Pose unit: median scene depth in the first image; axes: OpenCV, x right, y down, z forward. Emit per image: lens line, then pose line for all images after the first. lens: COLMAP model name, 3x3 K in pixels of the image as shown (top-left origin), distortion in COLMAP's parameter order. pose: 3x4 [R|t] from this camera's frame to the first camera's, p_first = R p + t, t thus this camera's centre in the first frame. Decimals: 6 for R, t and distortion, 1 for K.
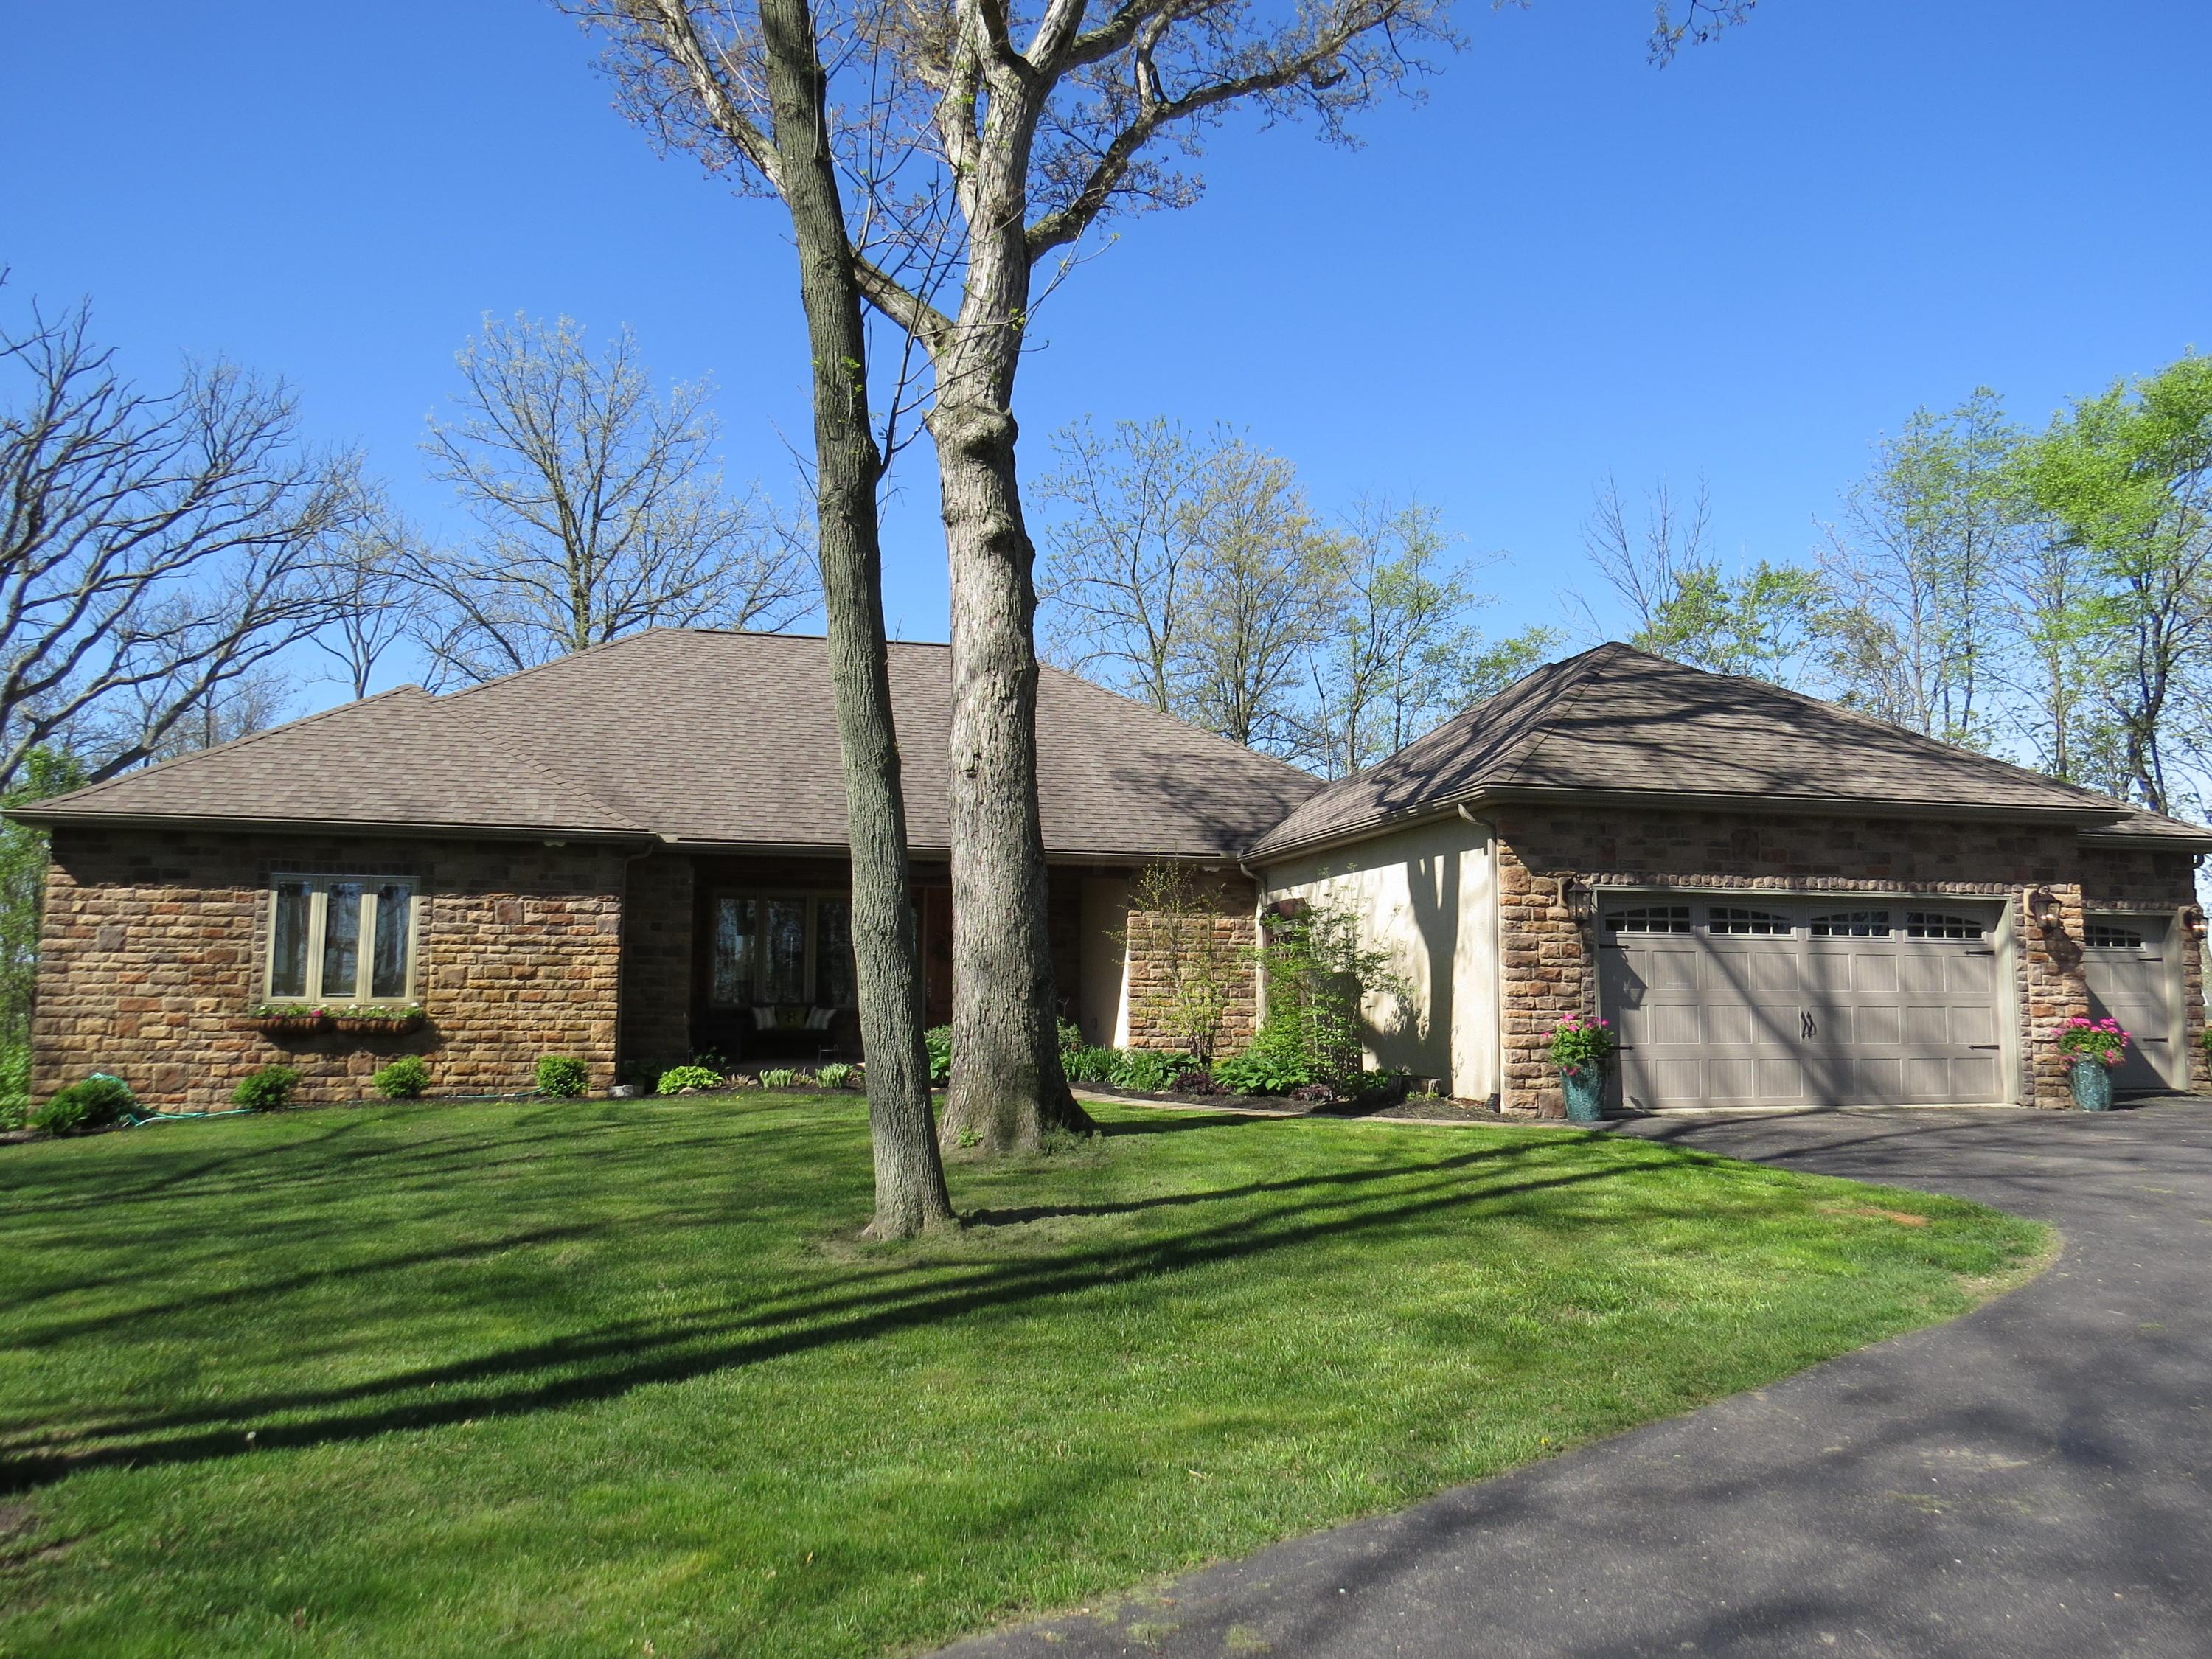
lens RADIAL K [[1563.7, 0, 1103.1], [0, 1563.7, 824.8], [0, 0, 1]] dist [-0.010767, 0.000522]
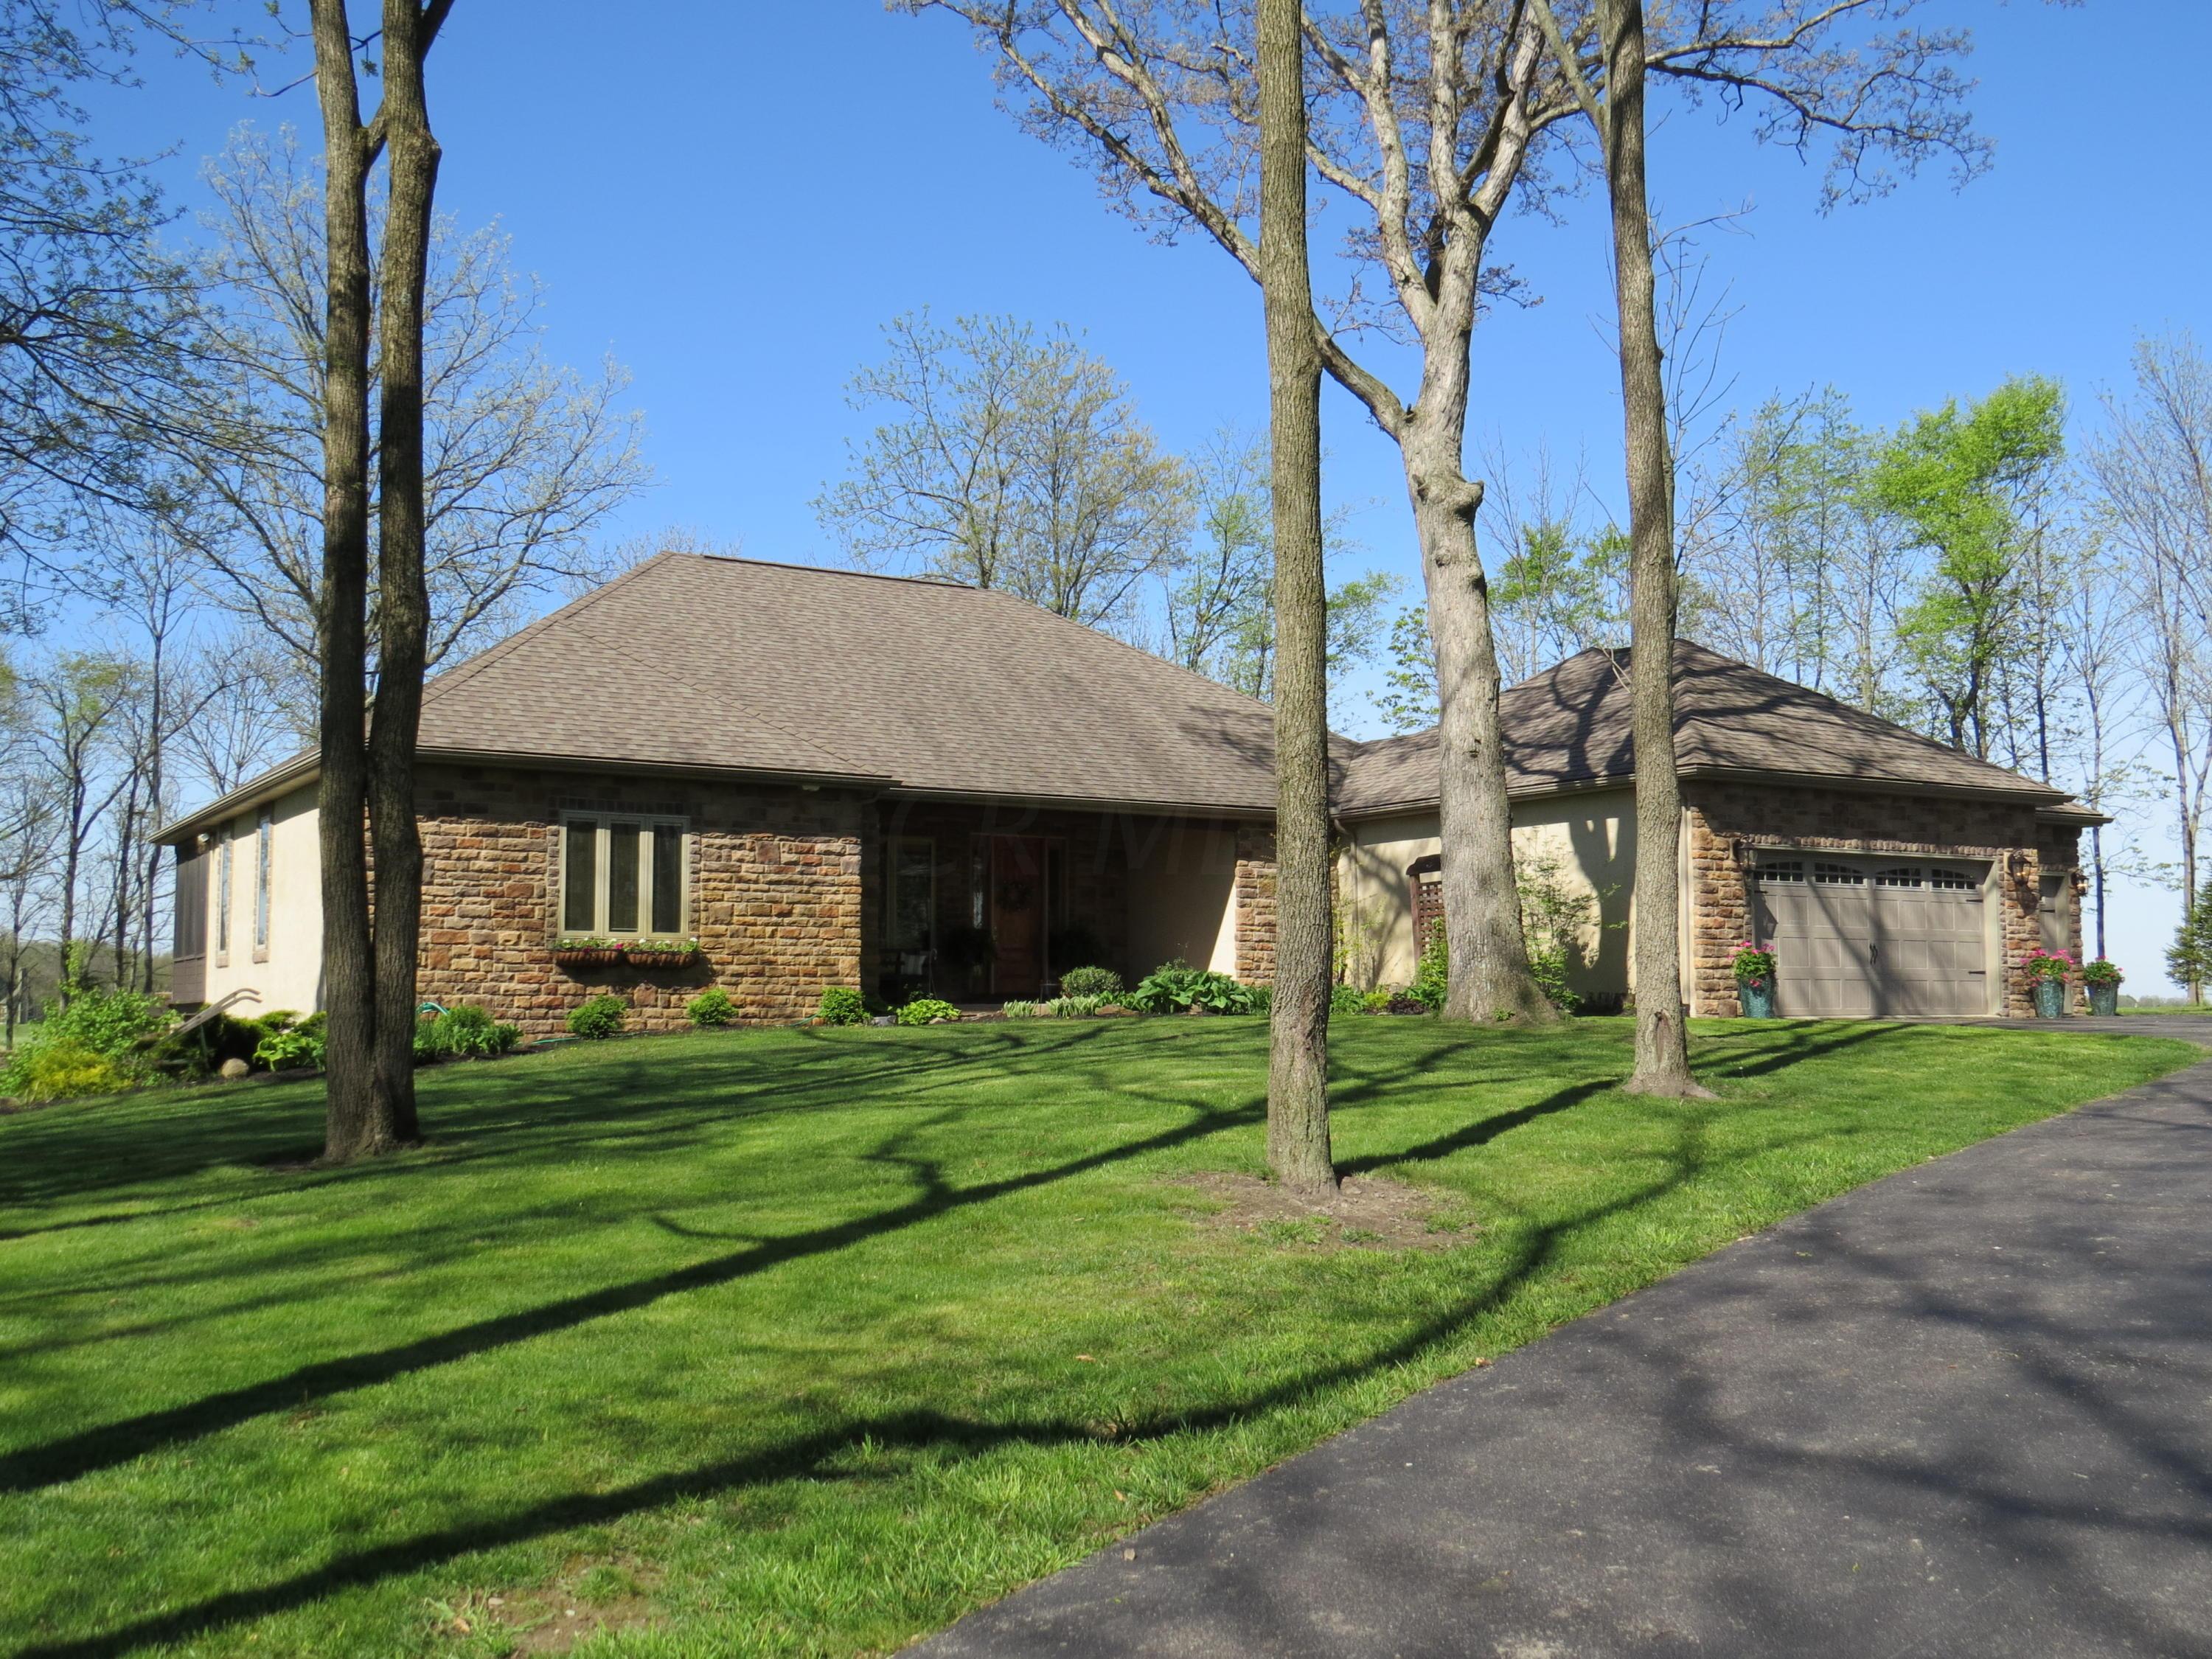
lens RADIAL K [[2187.8, 0, 1107.7], [0, 2187.8, 826.8], [0, 0, 1]] dist [-0.027025, 0.000000]
pose [[0.951380, 0.019408, 0.307408, -0.643562], [-0.029376, 0.999181, 0.027834, -0.008583], [-0.306616, -0.035511, 0.951171, -0.477871]]
